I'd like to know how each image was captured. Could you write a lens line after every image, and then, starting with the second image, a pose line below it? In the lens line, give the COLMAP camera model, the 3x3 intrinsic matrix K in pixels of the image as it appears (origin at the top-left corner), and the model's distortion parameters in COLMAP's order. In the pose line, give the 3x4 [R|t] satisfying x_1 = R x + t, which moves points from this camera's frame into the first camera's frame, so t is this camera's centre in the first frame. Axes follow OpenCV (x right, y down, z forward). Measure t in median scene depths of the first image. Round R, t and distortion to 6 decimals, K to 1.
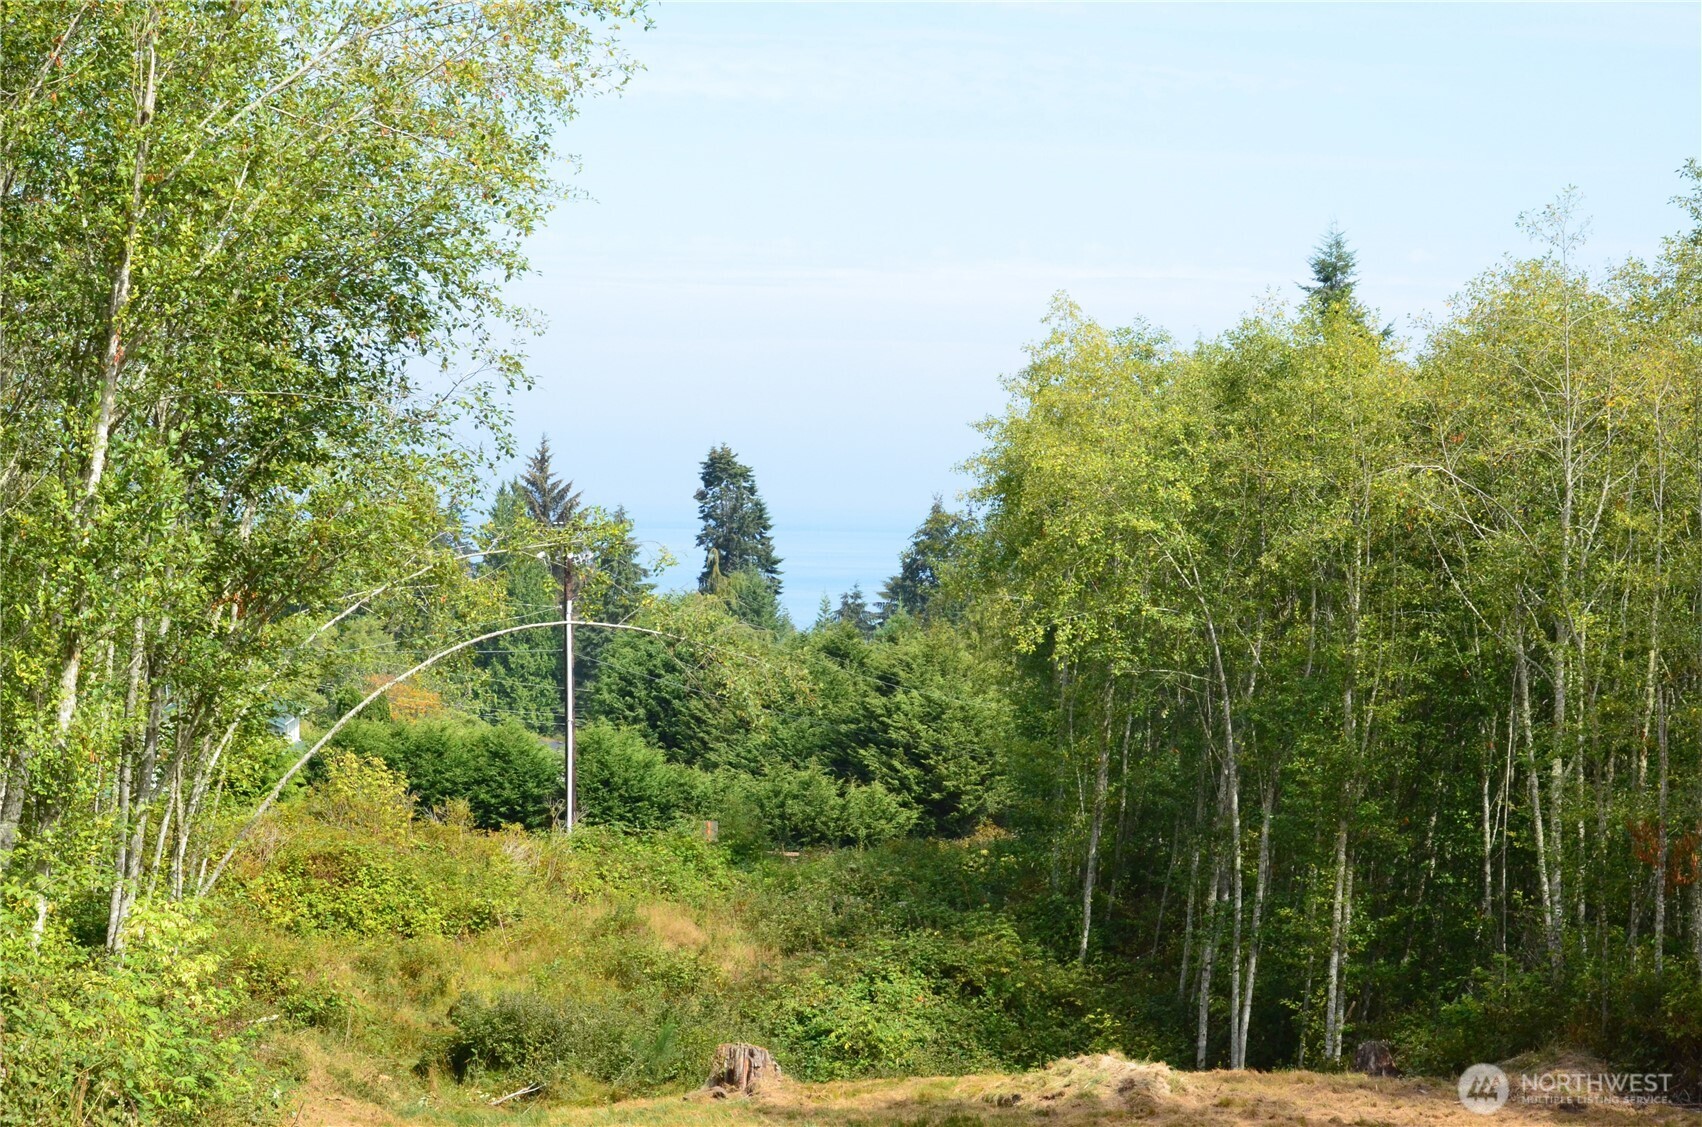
lens RADIAL K [[3804.1, 0, 851.0], [0, 3804.1, 563.5], [0, 0, 1]] dist [0.004411, 0.144104]
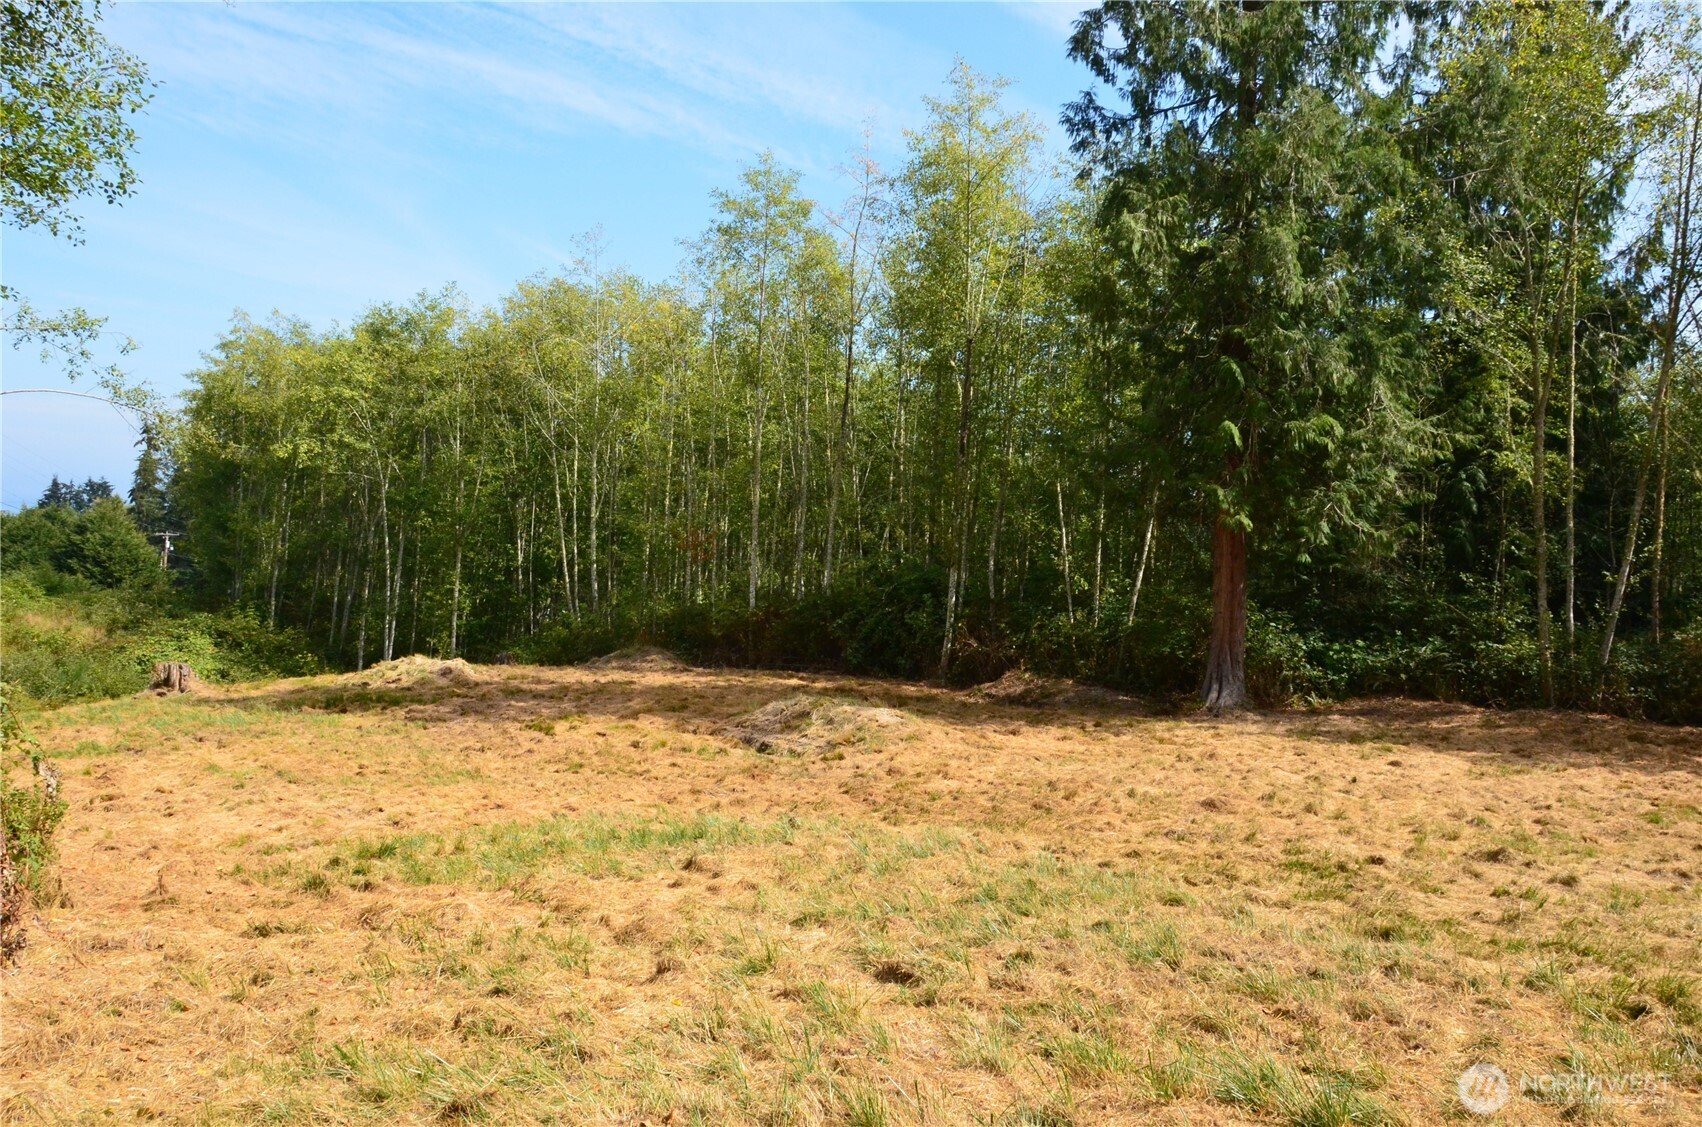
lens RADIAL K [[1339.9, 0, 850.5], [0, 1339.9, 583.7], [0, 0, 1]] dist [-0.045472, -0.001557]
pose [[0.839961, -0.010786, 0.542539, -0.070352], [-0.016248, 0.998854, 0.045013, 0.049022], [-0.542403, -0.046625, 0.838824, 0.291271]]
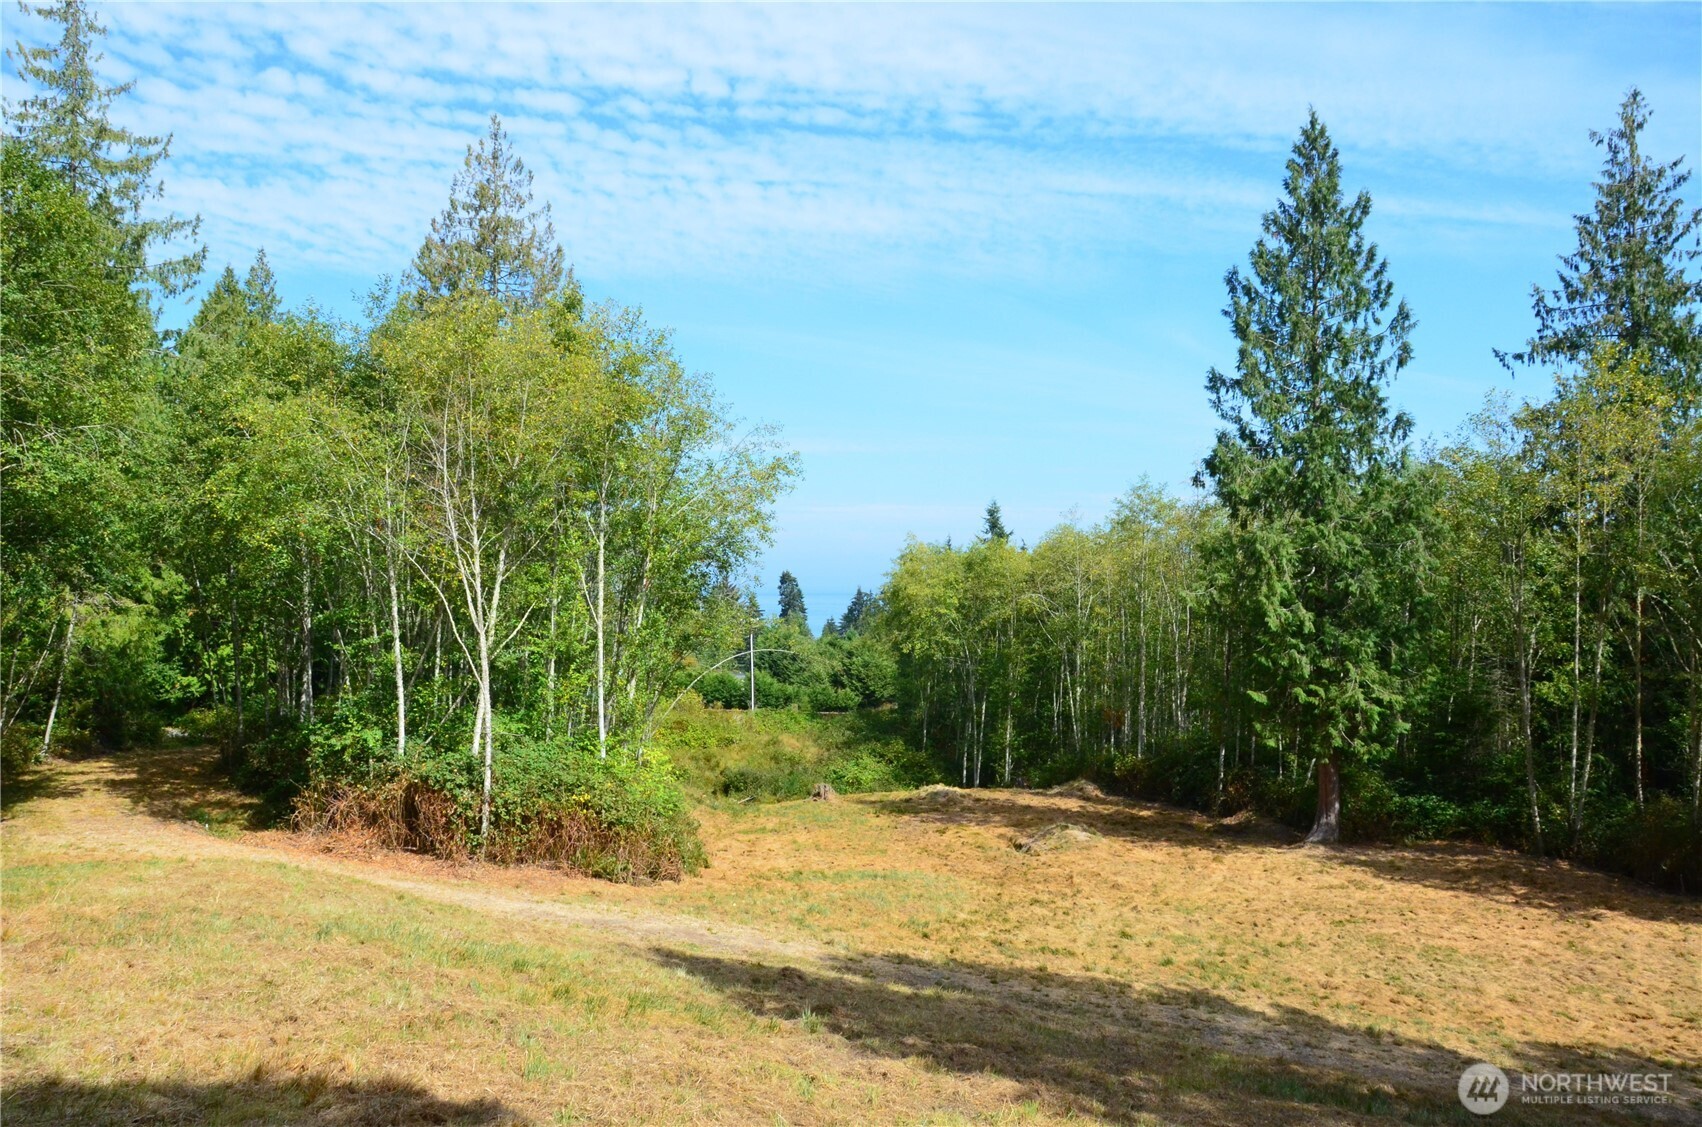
lens RADIAL K [[1292.0, 0, 851.0], [0, 1292.0, 563.5], [0, 0, 1]] dist [-0.004047, -0.001227]
pose [[0.999659, -0.018718, 0.018213, -0.016044], [0.019322, 0.999251, -0.033528, -0.014624], [-0.017572, 0.033868, 0.999272, -0.054885]]
